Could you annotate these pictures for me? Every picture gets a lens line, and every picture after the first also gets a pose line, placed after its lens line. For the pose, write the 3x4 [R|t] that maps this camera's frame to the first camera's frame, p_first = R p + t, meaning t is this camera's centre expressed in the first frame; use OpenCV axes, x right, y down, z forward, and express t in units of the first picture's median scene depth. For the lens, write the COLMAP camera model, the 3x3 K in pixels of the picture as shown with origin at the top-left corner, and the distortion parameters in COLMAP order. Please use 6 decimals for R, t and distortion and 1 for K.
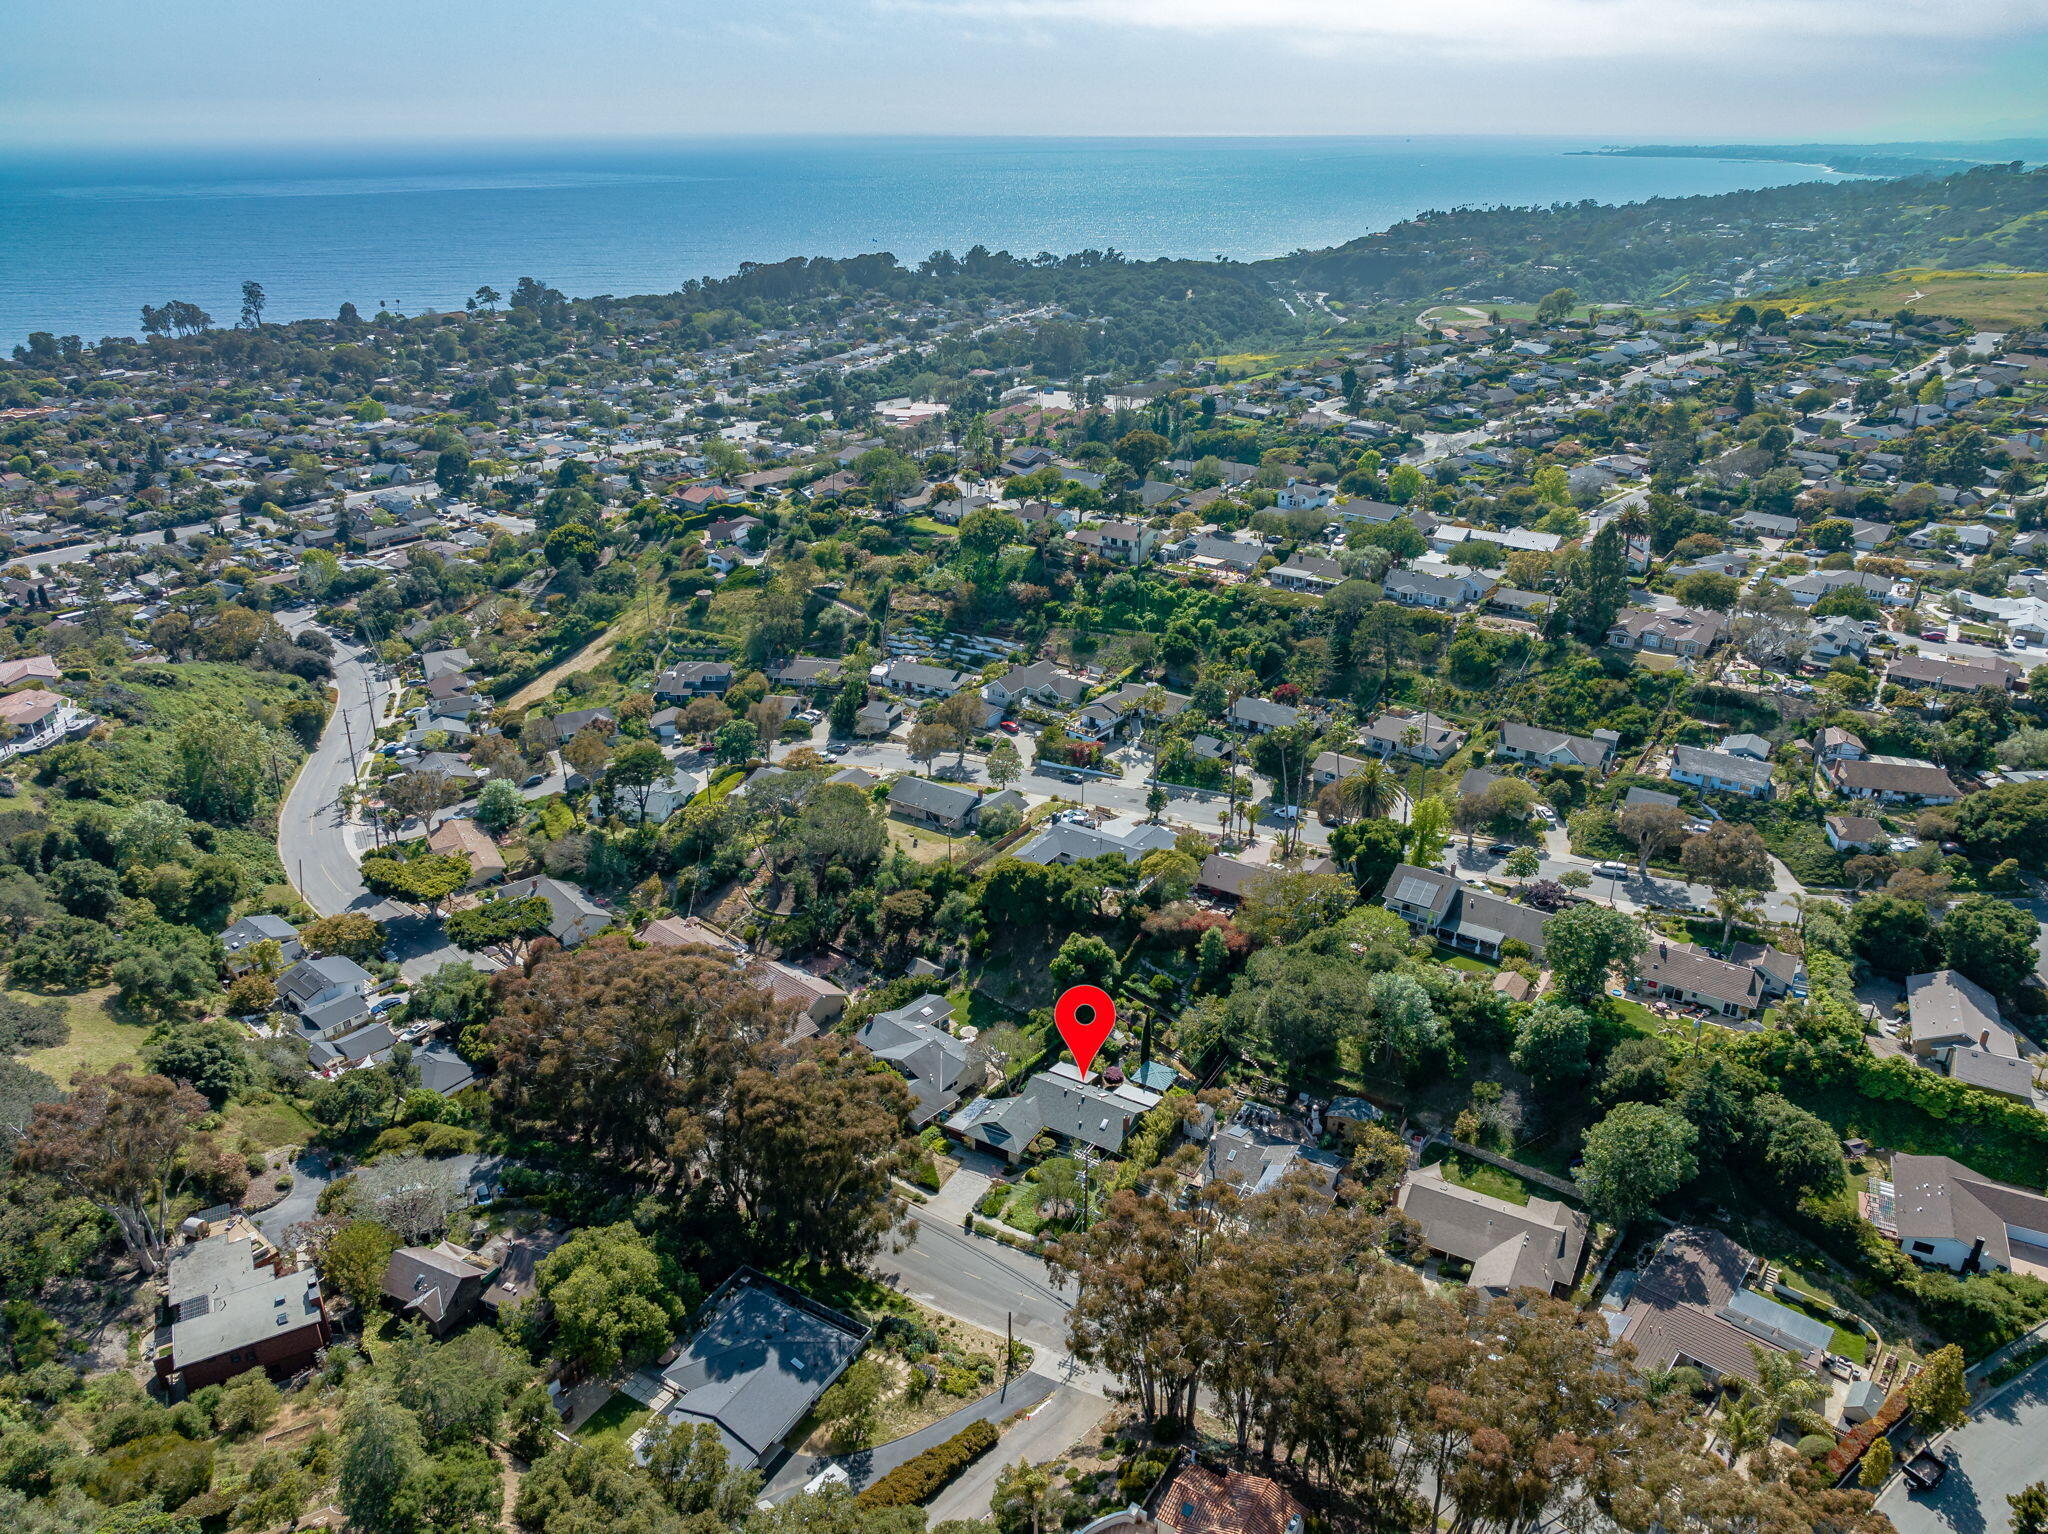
lens RADIAL K [[1460.4, 0, 1024.0], [0, 1460.4, 767.0], [0, 0, 1]] dist [-0.030848, 0.007789]
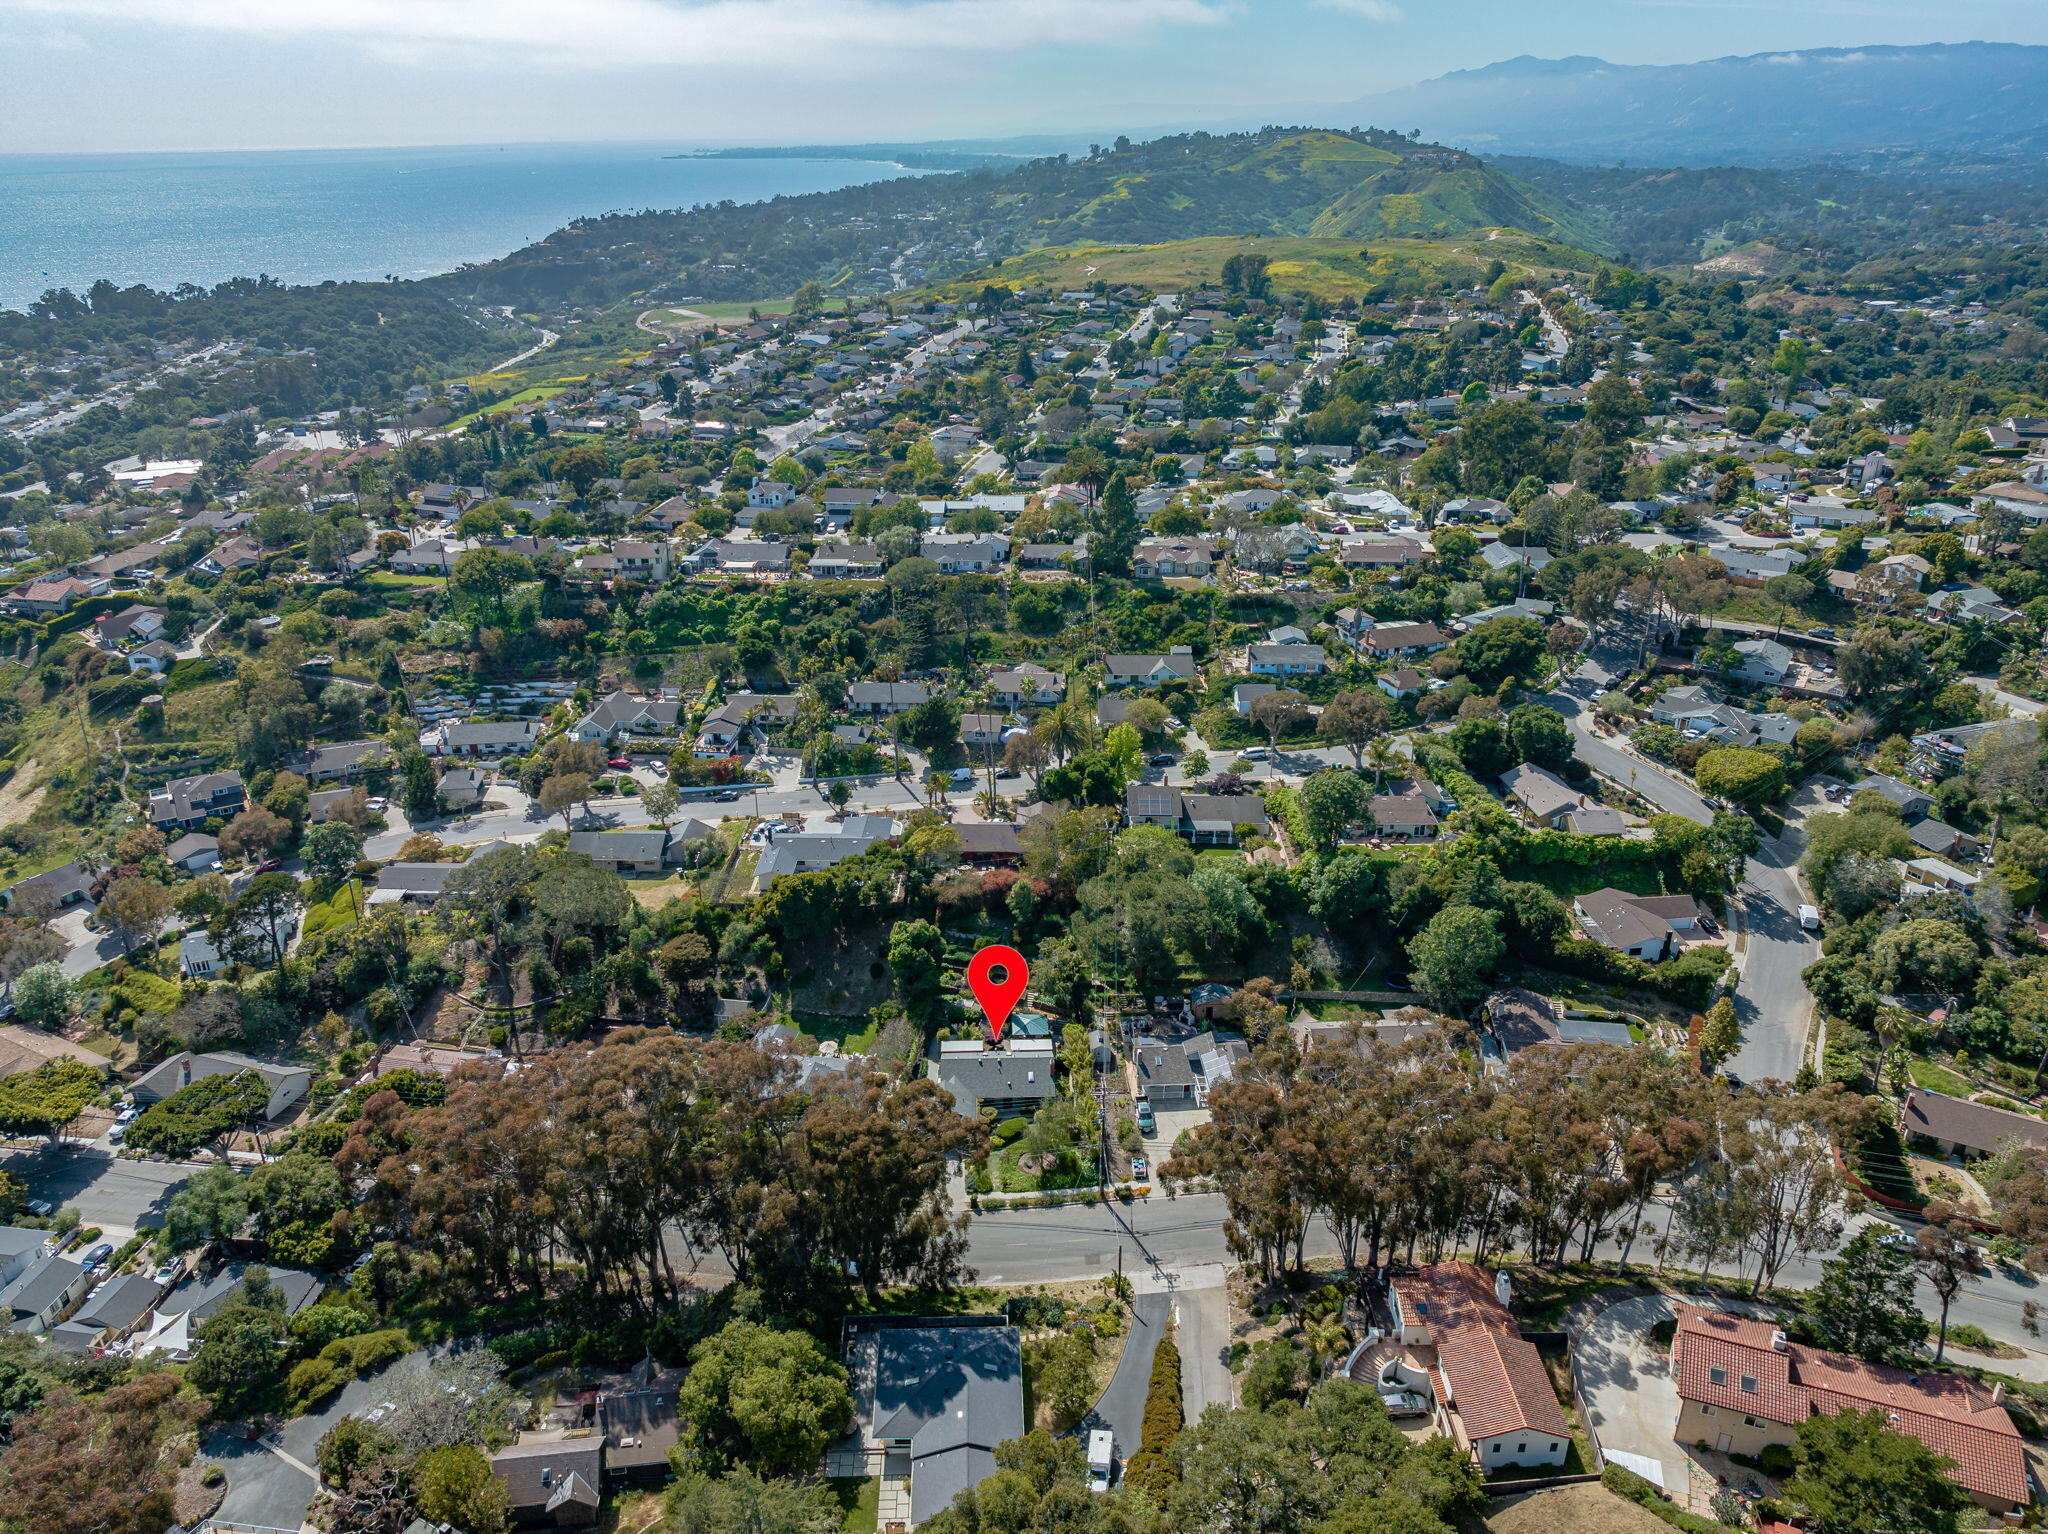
lens RADIAL K [[1460.4, 0, 1024.0], [0, 1460.4, 767.0], [0, 0, 1]] dist [-0.030848, 0.007789]
pose [[0.841832, -0.219564, 0.493062, -0.248991], [0.221616, 0.973573, 0.055161, -0.019065], [-0.492144, 0.062834, 0.868243, 0.043787]]
